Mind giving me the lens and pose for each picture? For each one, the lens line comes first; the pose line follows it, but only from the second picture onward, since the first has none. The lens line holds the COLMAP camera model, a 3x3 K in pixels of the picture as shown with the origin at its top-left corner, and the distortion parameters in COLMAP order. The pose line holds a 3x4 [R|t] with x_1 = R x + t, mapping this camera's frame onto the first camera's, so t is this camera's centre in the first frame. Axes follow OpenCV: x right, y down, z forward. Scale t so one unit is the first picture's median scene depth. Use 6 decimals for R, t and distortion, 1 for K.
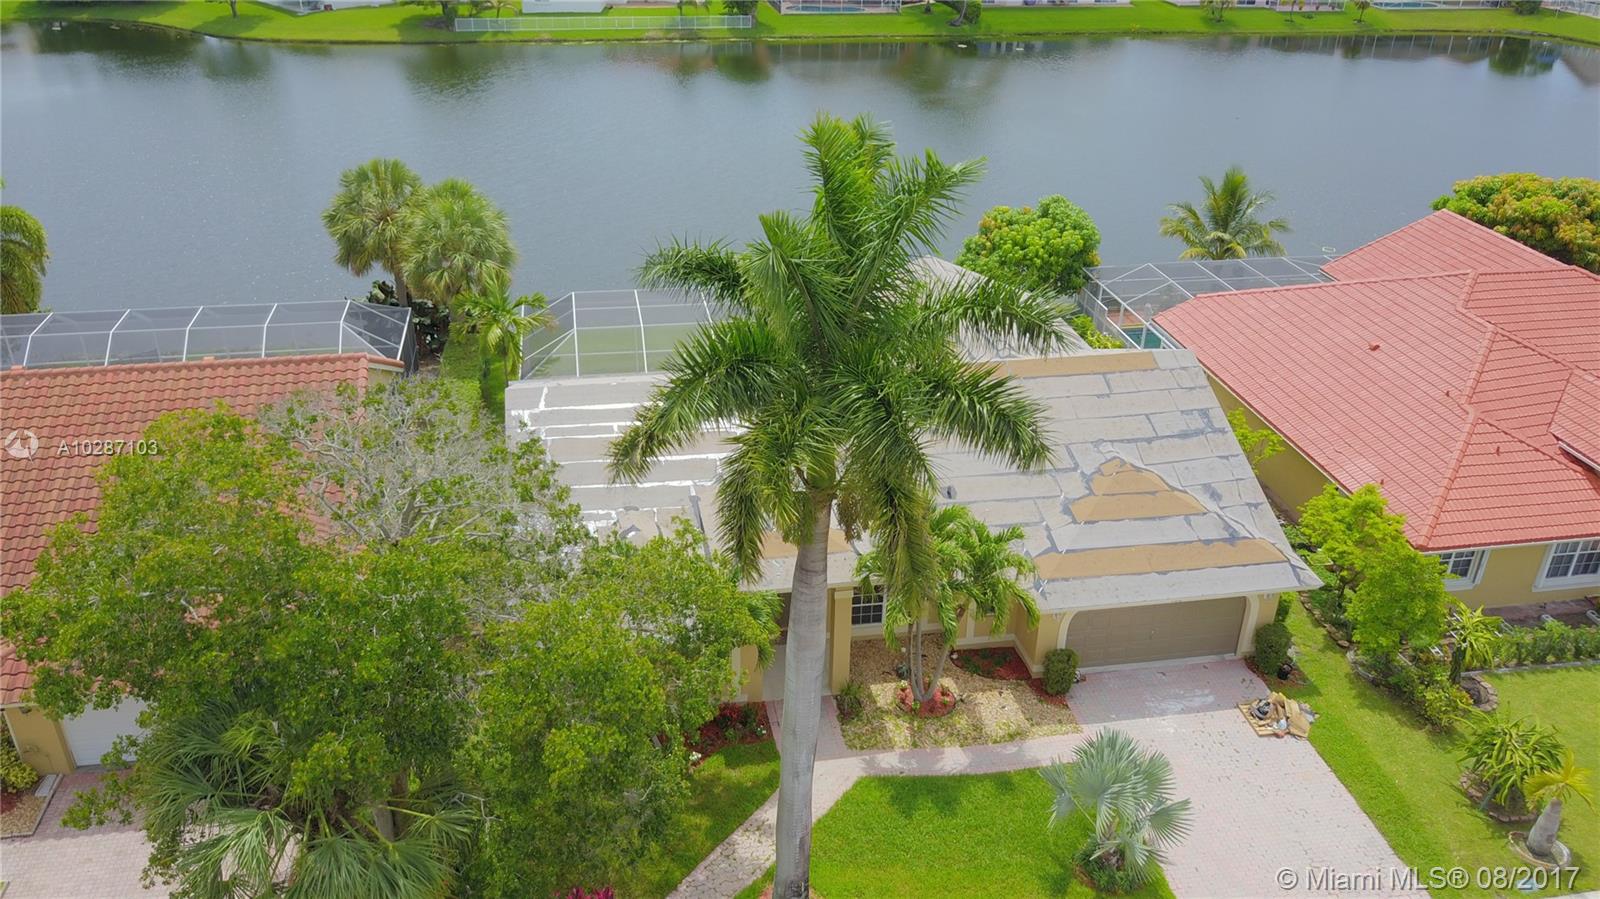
lens RADIAL K [[1243.3, 0, 800.0], [0, 1243.3, 449.5], [0, 0, 1]] dist [-0.016423, 0.013427]
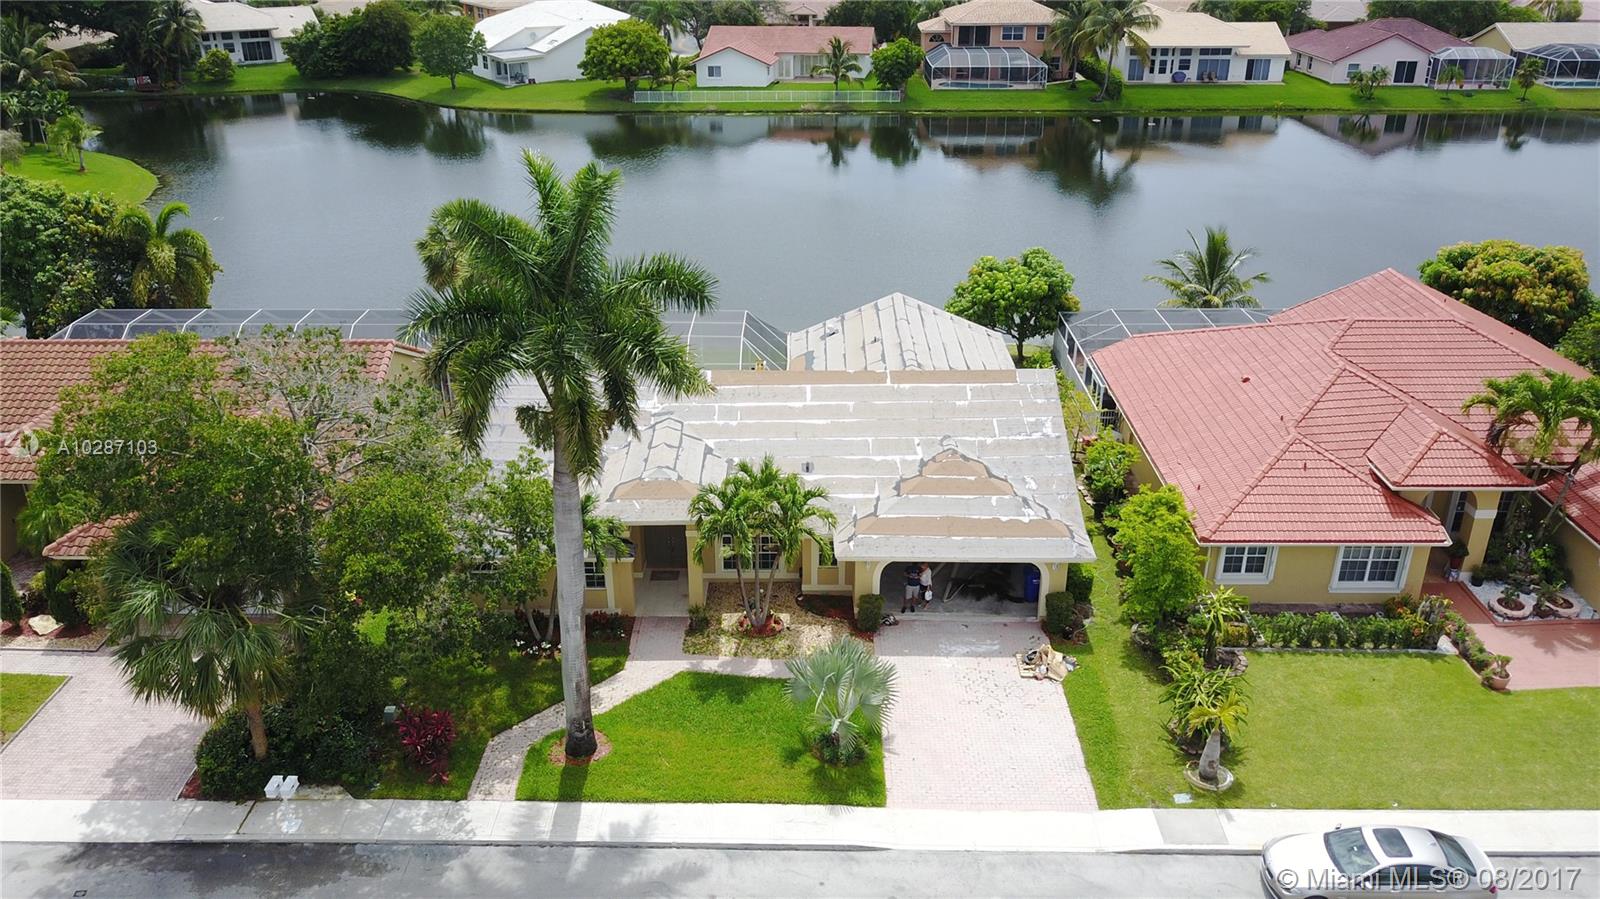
lens RADIAL K [[1237.5, 0, 800.0], [0, 1237.5, 449.5], [0, 0, 1]] dist [-0.004157, -0.000237]
pose [[0.982195, 0.057595, -0.178819, 0.325895], [-0.067324, 0.996536, -0.048819, 0.075920], [0.175387, 0.059989, 0.982670, -0.209773]]
